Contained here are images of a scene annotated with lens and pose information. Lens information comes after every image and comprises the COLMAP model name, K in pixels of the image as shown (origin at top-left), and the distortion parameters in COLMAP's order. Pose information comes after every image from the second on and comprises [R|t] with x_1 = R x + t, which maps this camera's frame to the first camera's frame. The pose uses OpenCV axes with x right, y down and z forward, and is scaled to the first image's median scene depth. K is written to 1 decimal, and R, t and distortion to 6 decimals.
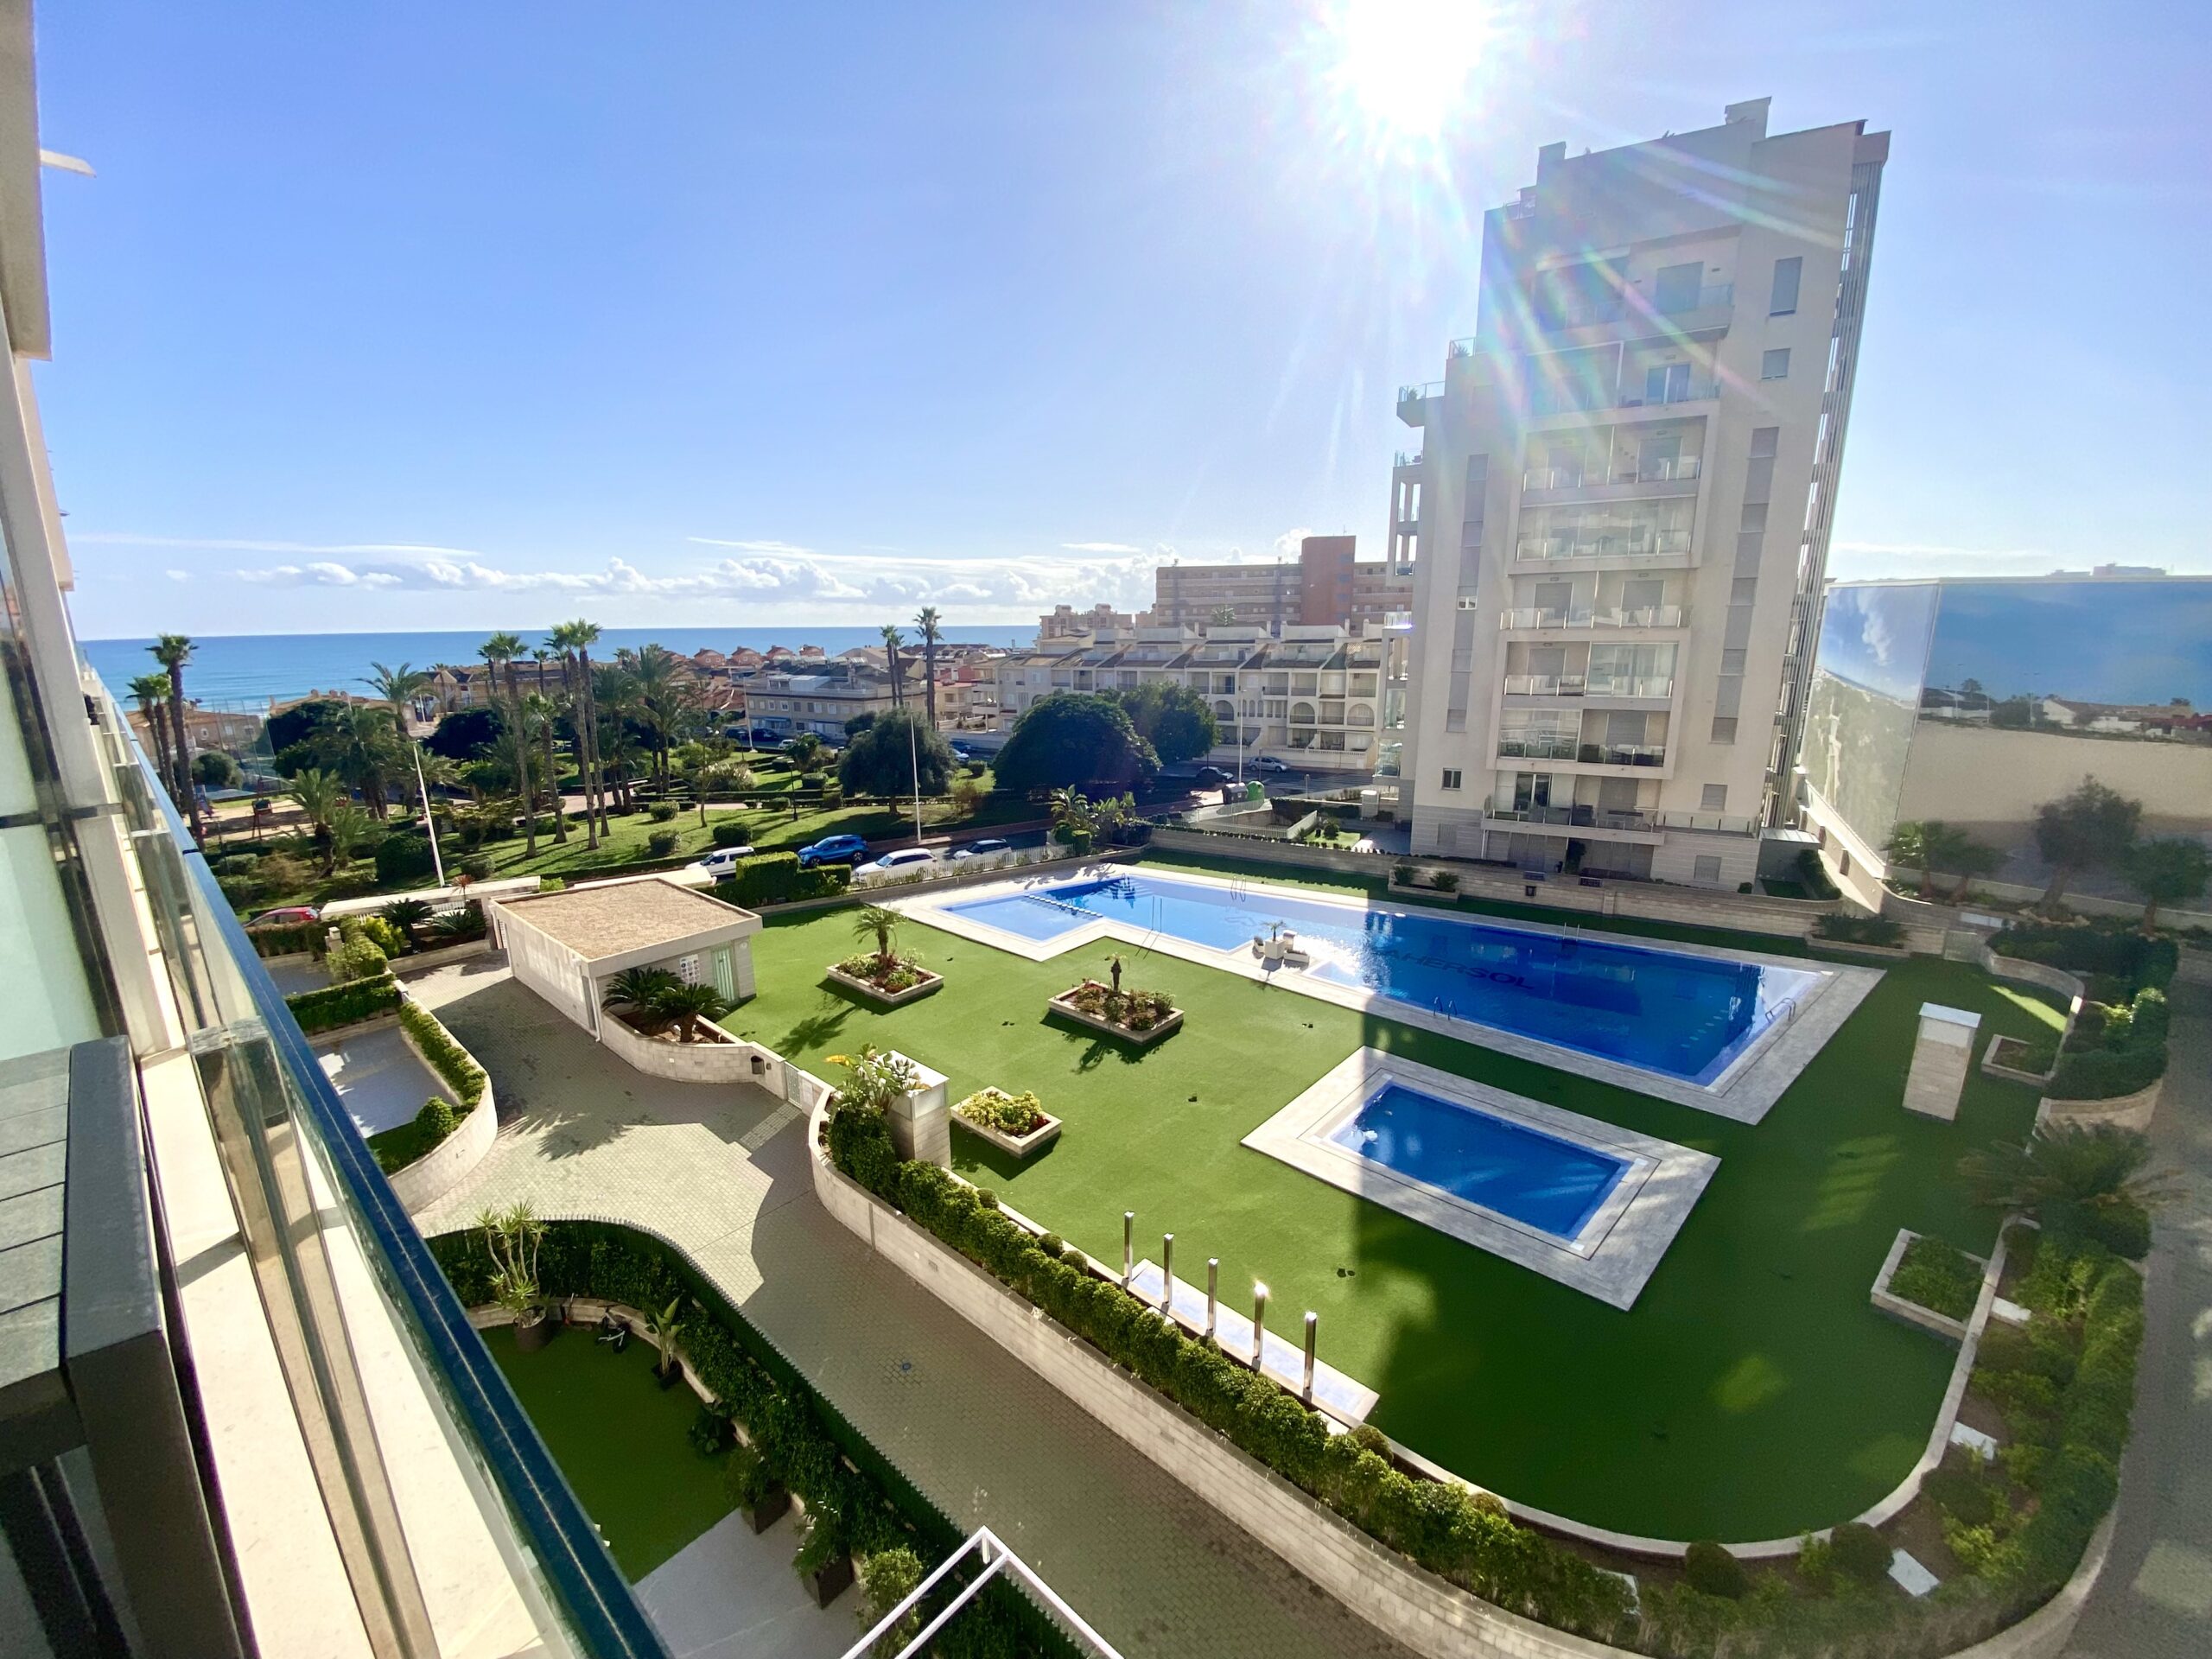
lens RADIAL K [[900.6, 0, 1106.0], [0, 900.6, 829.5], [0, 0, 1]] dist [0.000921, 0.000003]
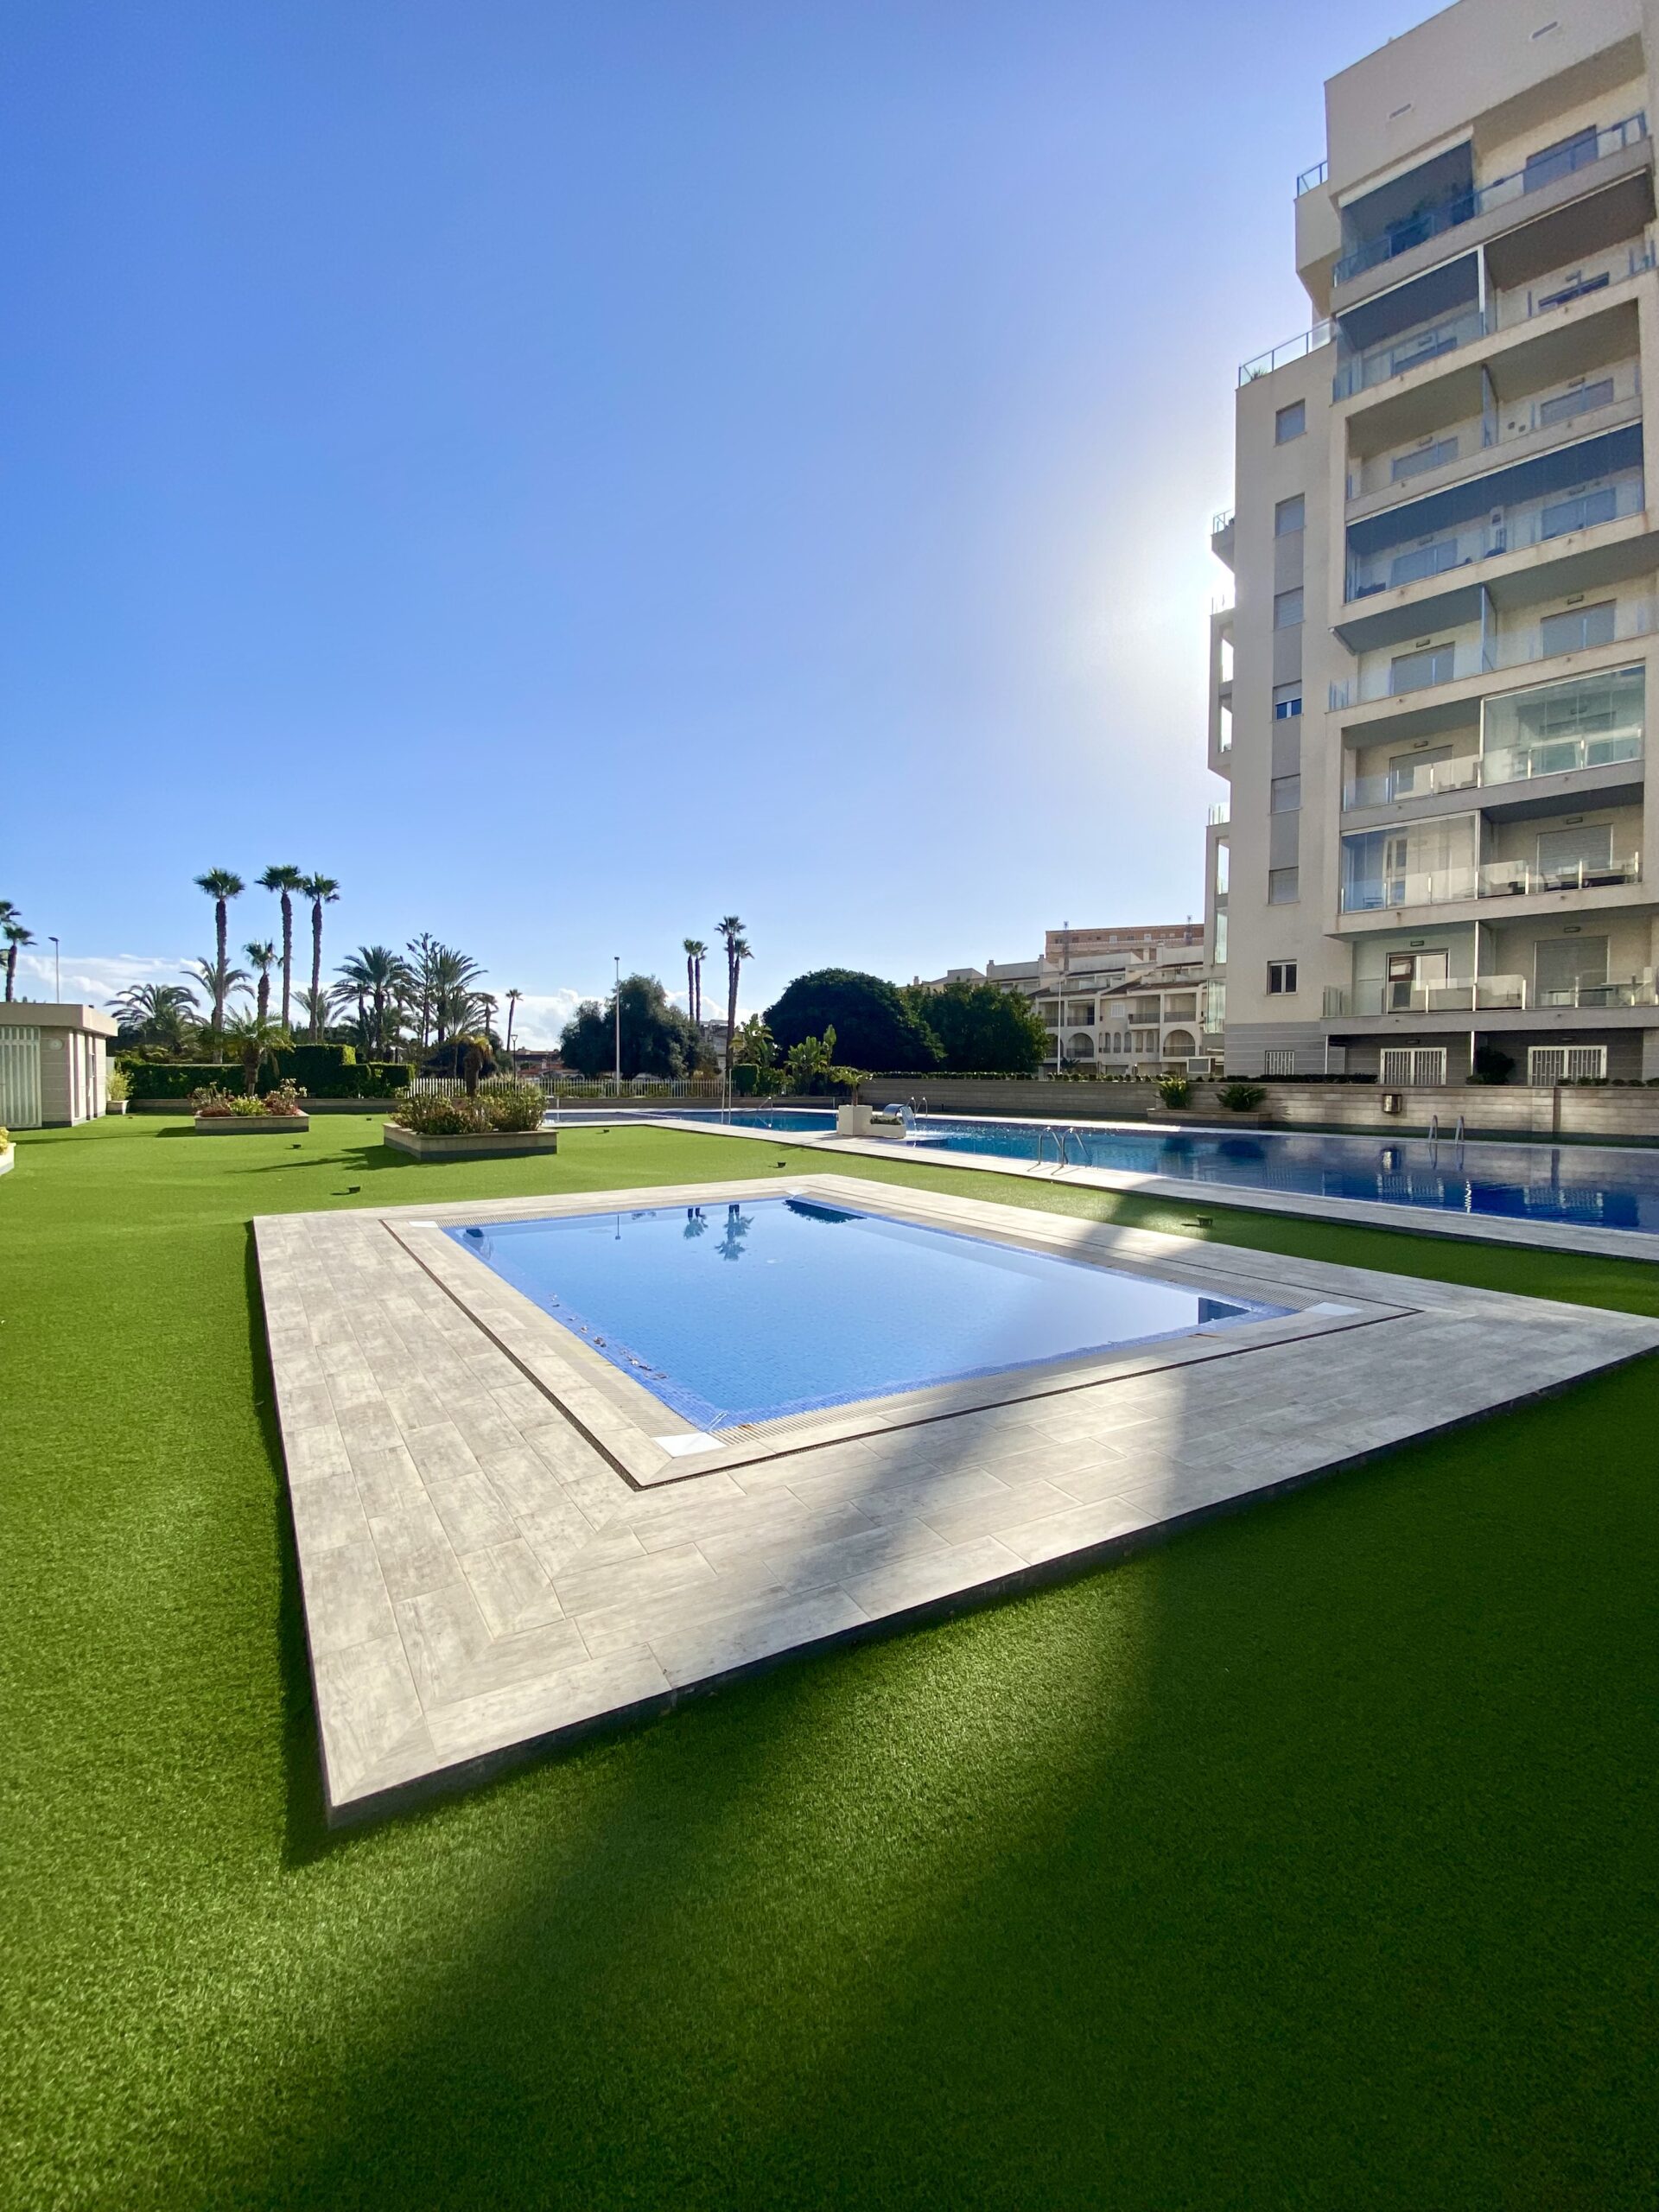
lens RADIAL K [[892.4, 0, 829.5], [0, 892.4, 1106.0], [0, 0, 1]] dist [-0.020157, -0.000066]
pose [[0.963091, 0.019627, -0.268459, 0.130537], [-0.071581, 0.980102, -0.185140, 0.093043], [0.259483, 0.197523, 0.945332, 0.178993]]
